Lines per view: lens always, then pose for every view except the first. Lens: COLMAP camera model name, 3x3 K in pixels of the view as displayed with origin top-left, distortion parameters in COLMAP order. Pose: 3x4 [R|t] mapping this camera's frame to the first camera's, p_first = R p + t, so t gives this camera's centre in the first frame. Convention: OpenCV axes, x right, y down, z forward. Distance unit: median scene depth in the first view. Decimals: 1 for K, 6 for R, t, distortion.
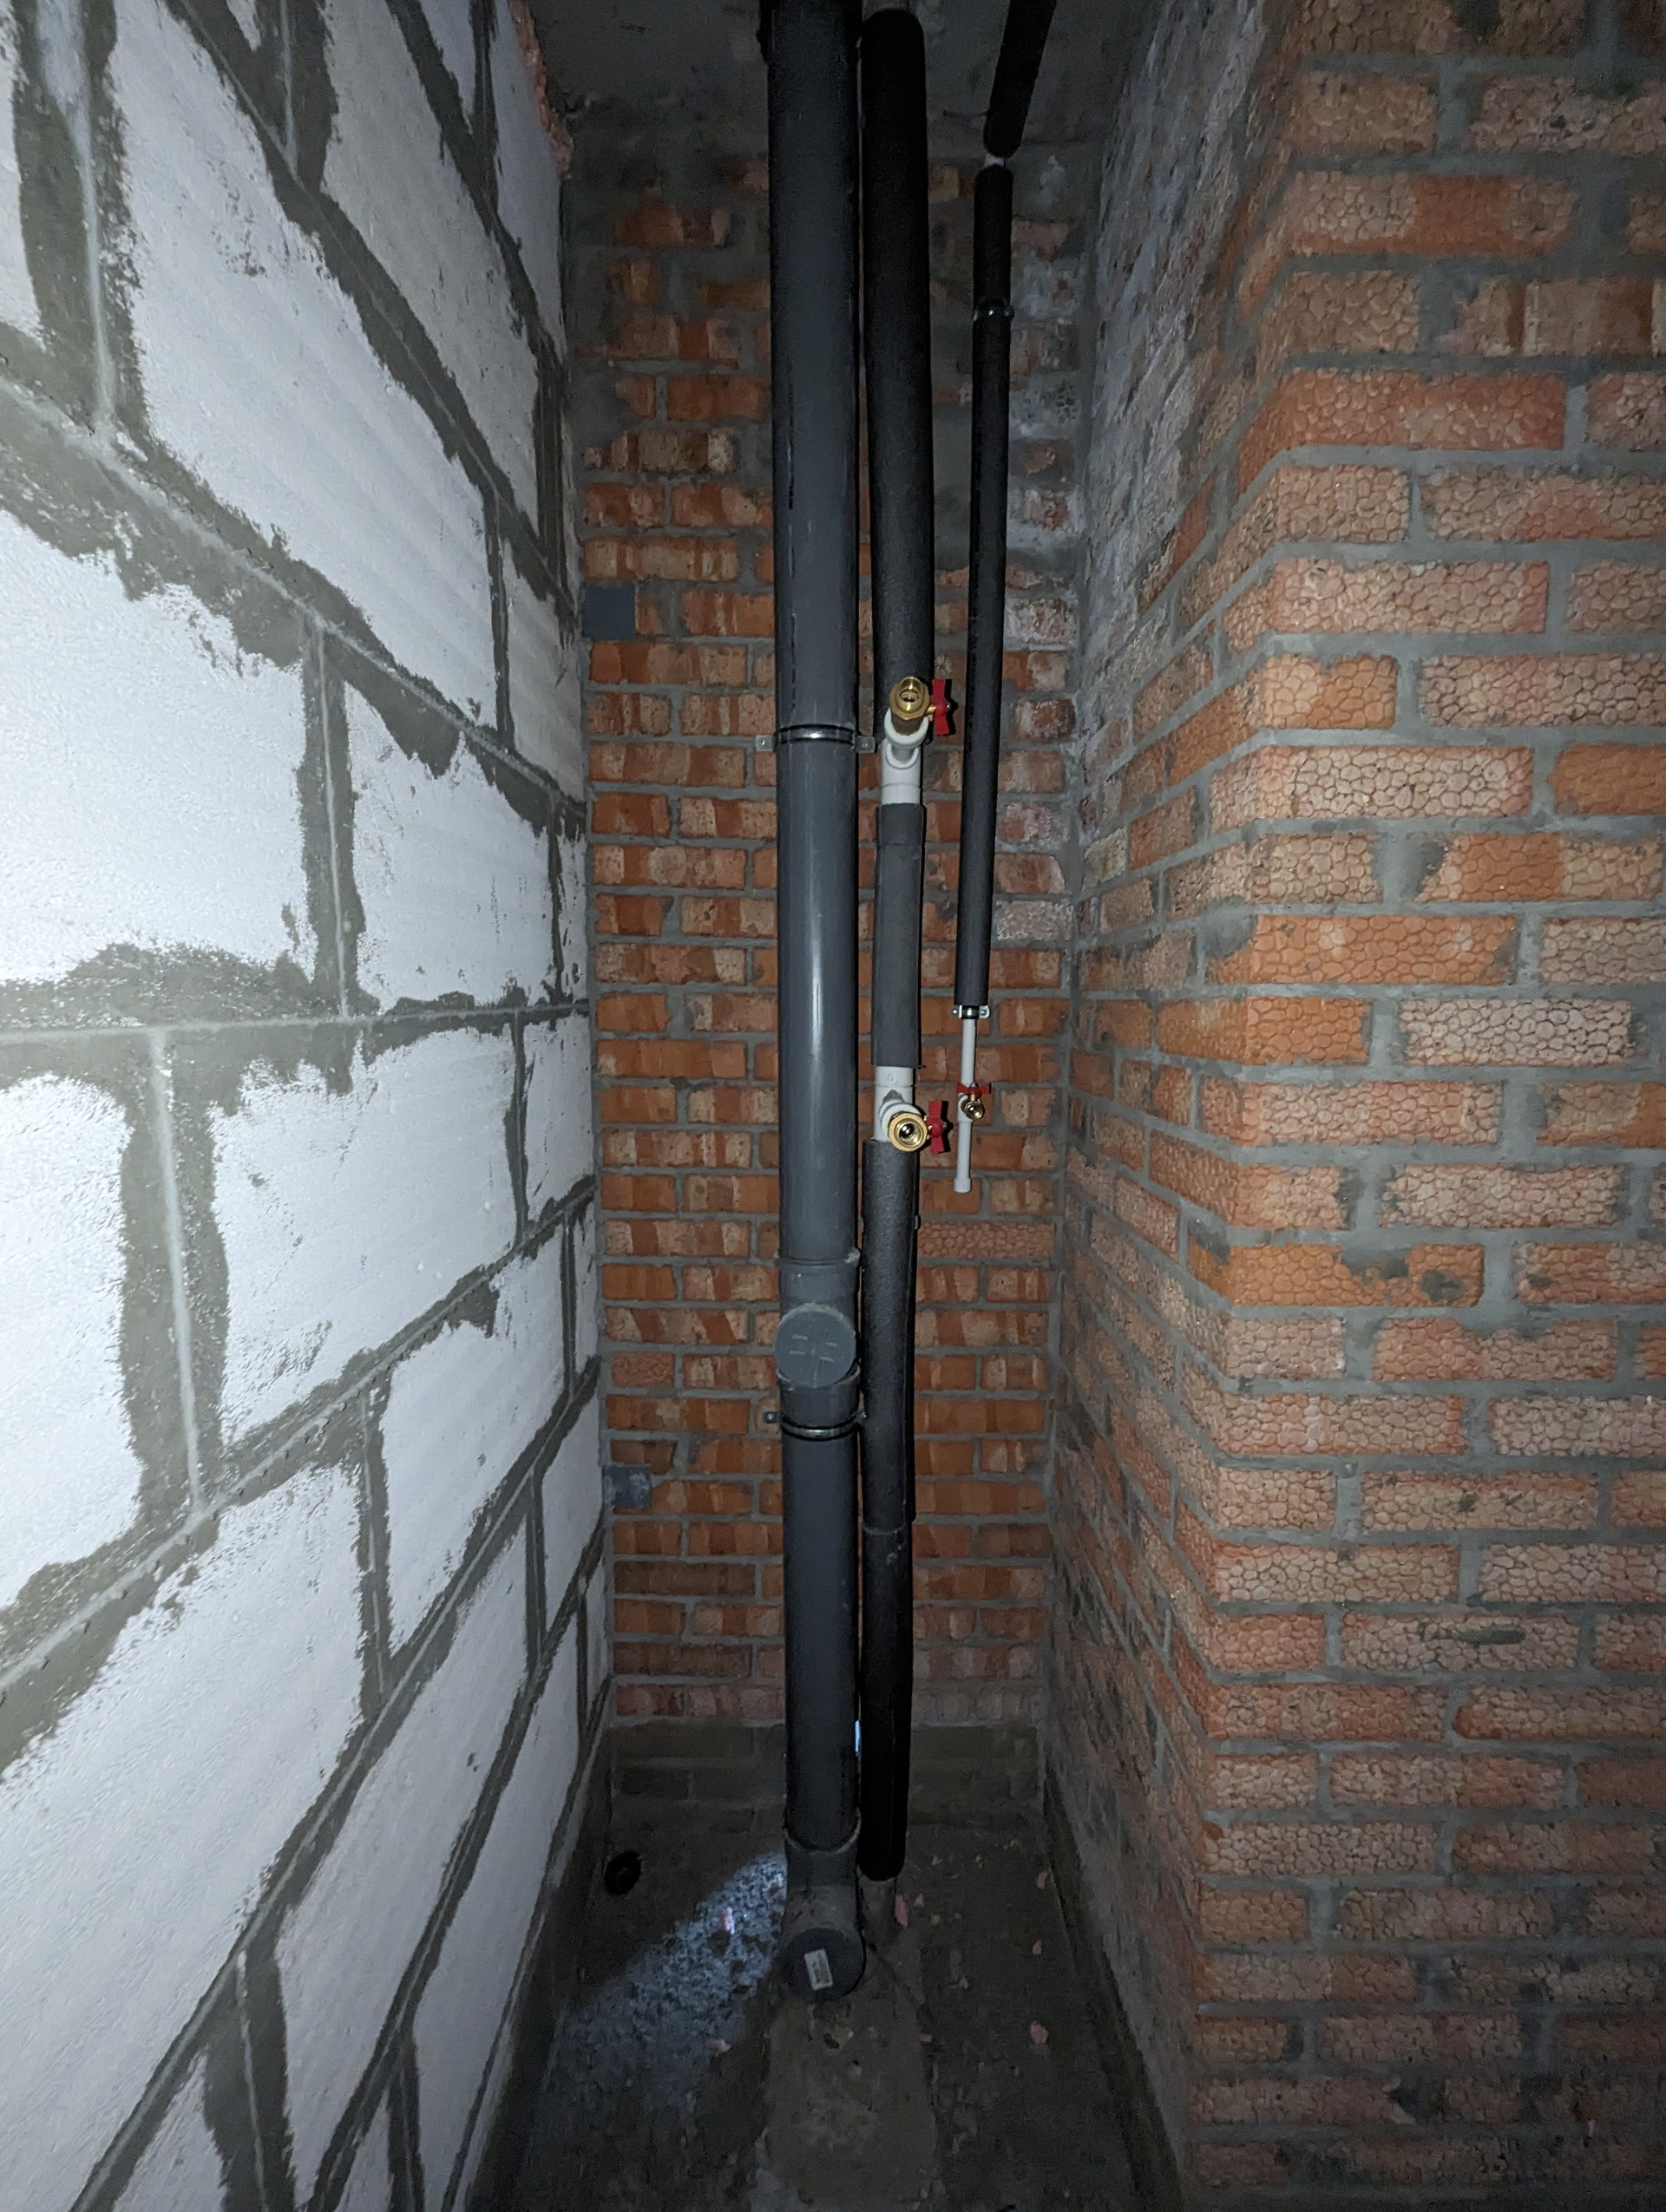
lens RADIAL K [[922.8, 0, 822.8], [0, 922.8, 1112.7], [0, 0, 1]] dist [0.000573, -0.001011]
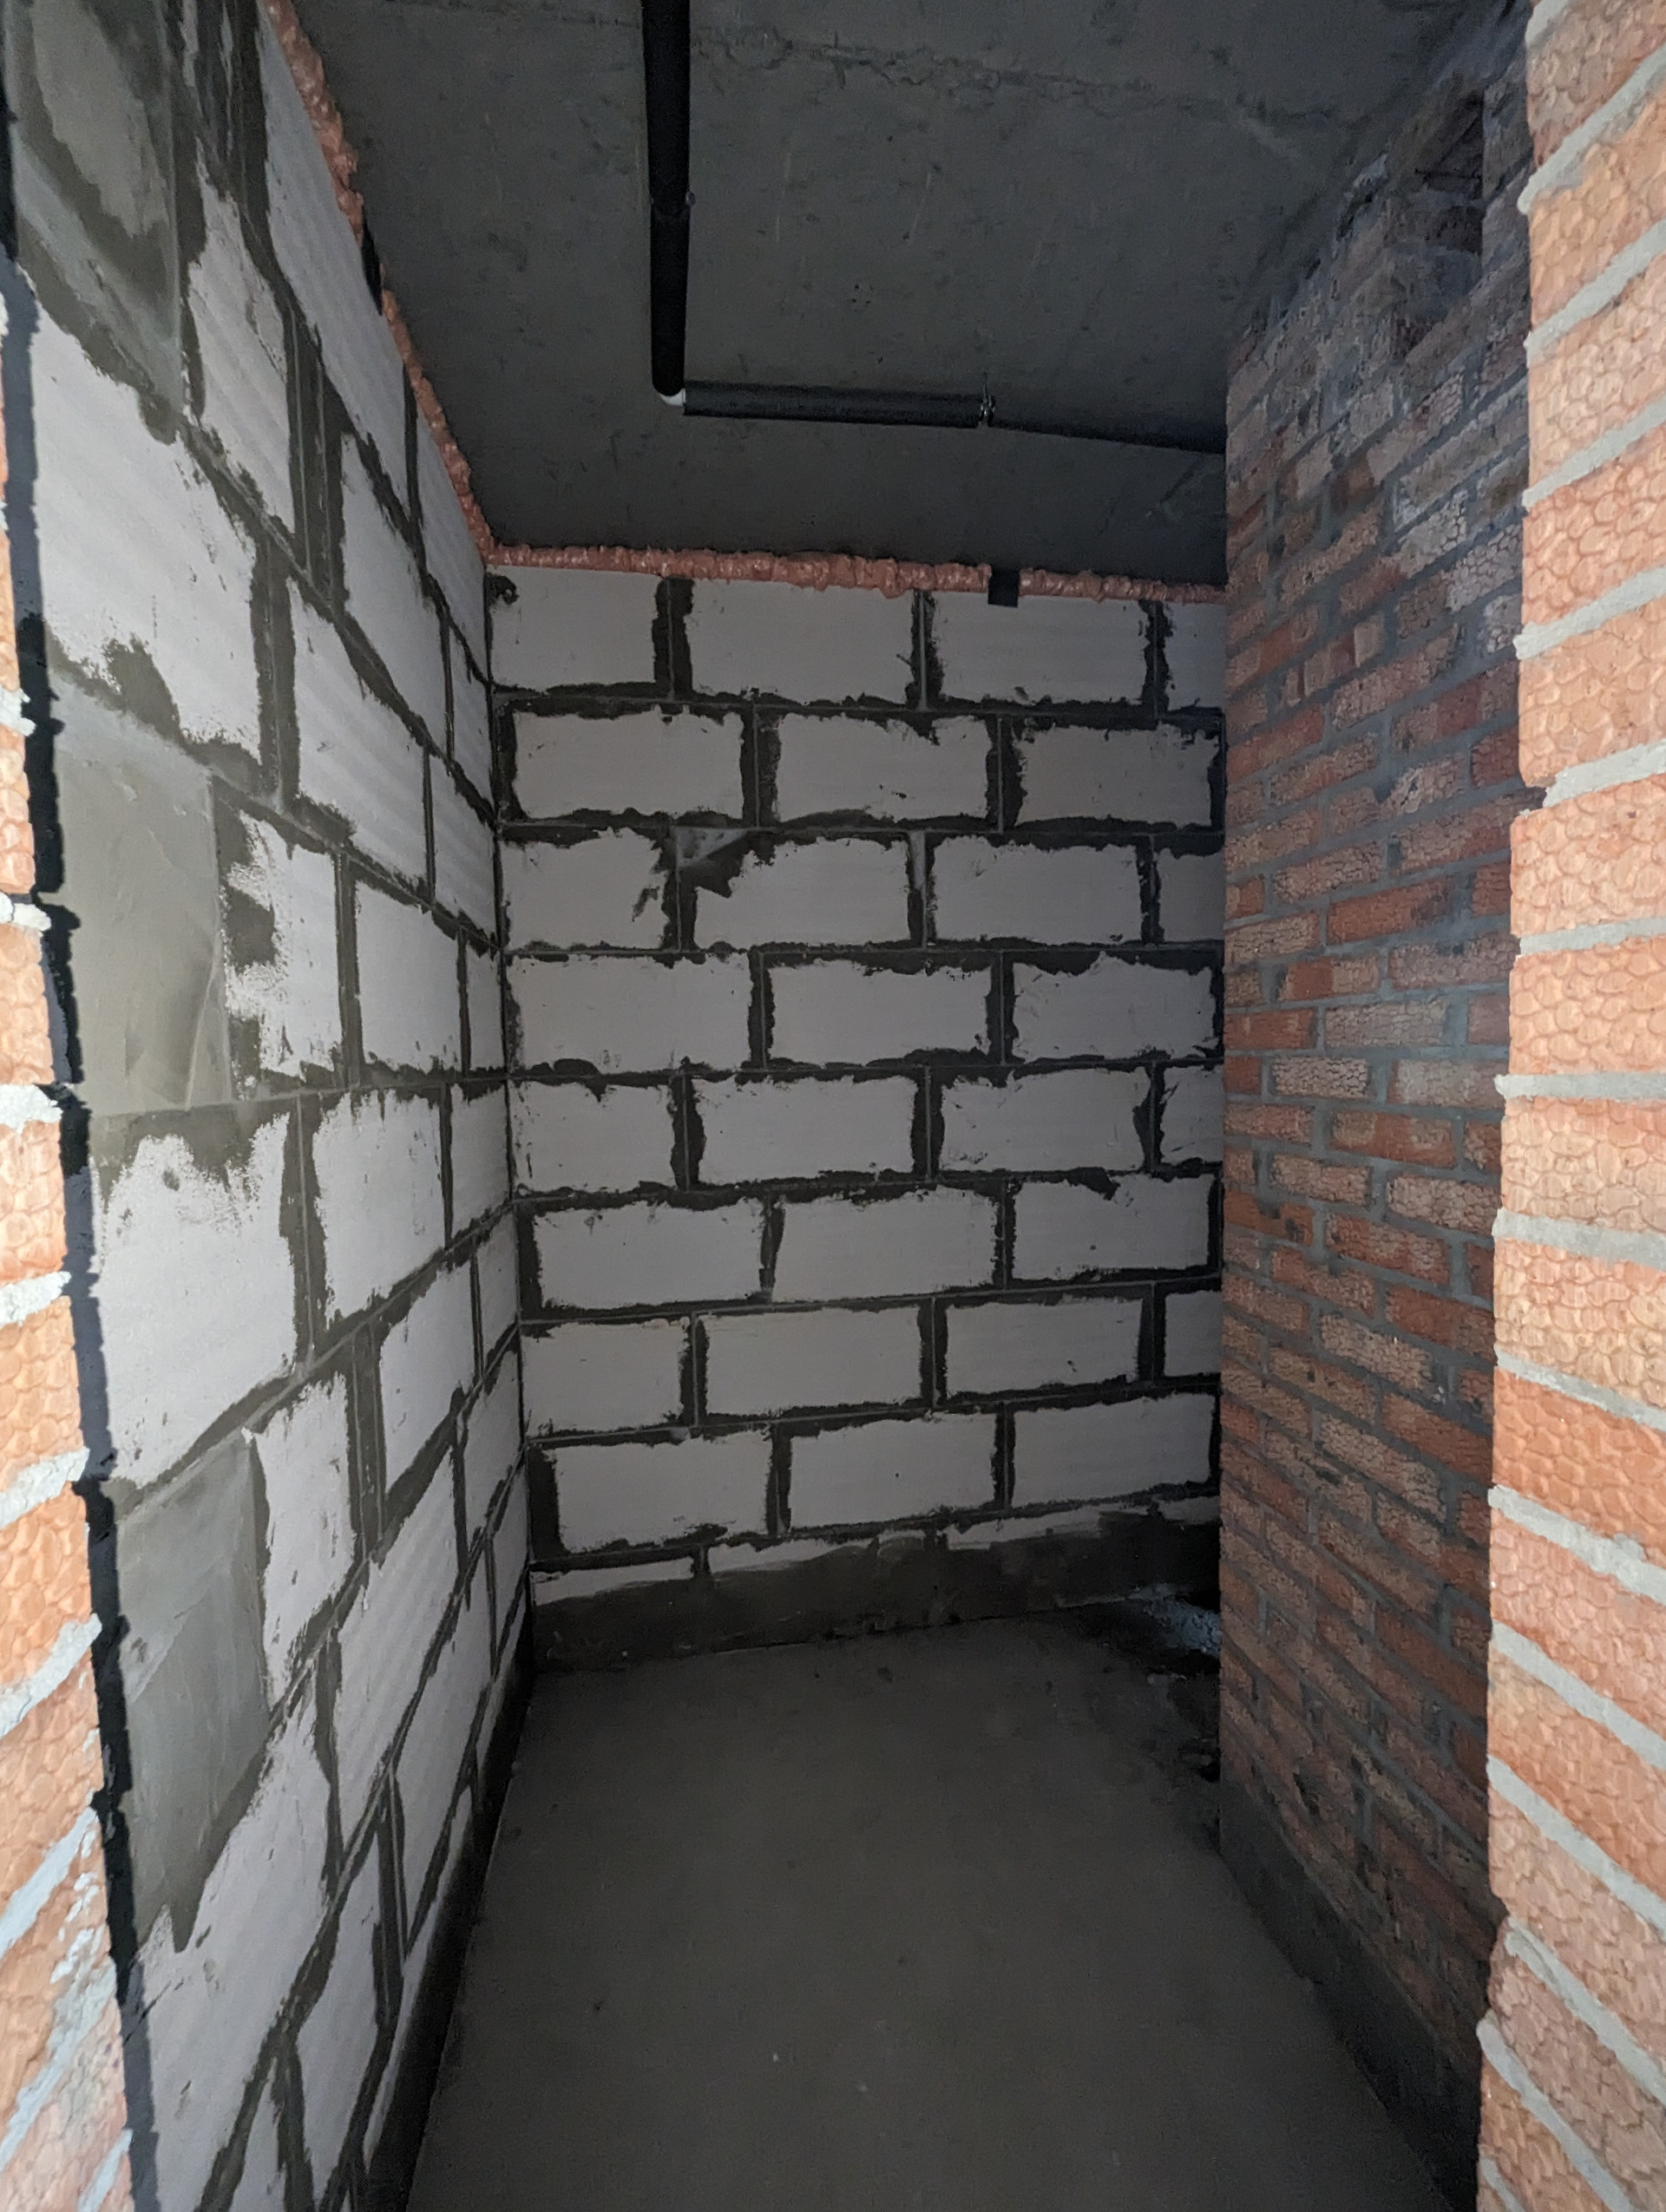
lens RADIAL K [[922.8, 0, 822.8], [0, 922.8, 1112.7], [0, 0, 1]] dist [0.000573, -0.001011]
pose [[0.148035, 0.057531, -0.987307, 2.304077], [-0.100437, 0.994020, 0.042863, -0.006842], [0.983869, 0.092817, 0.152928, -0.111853]]
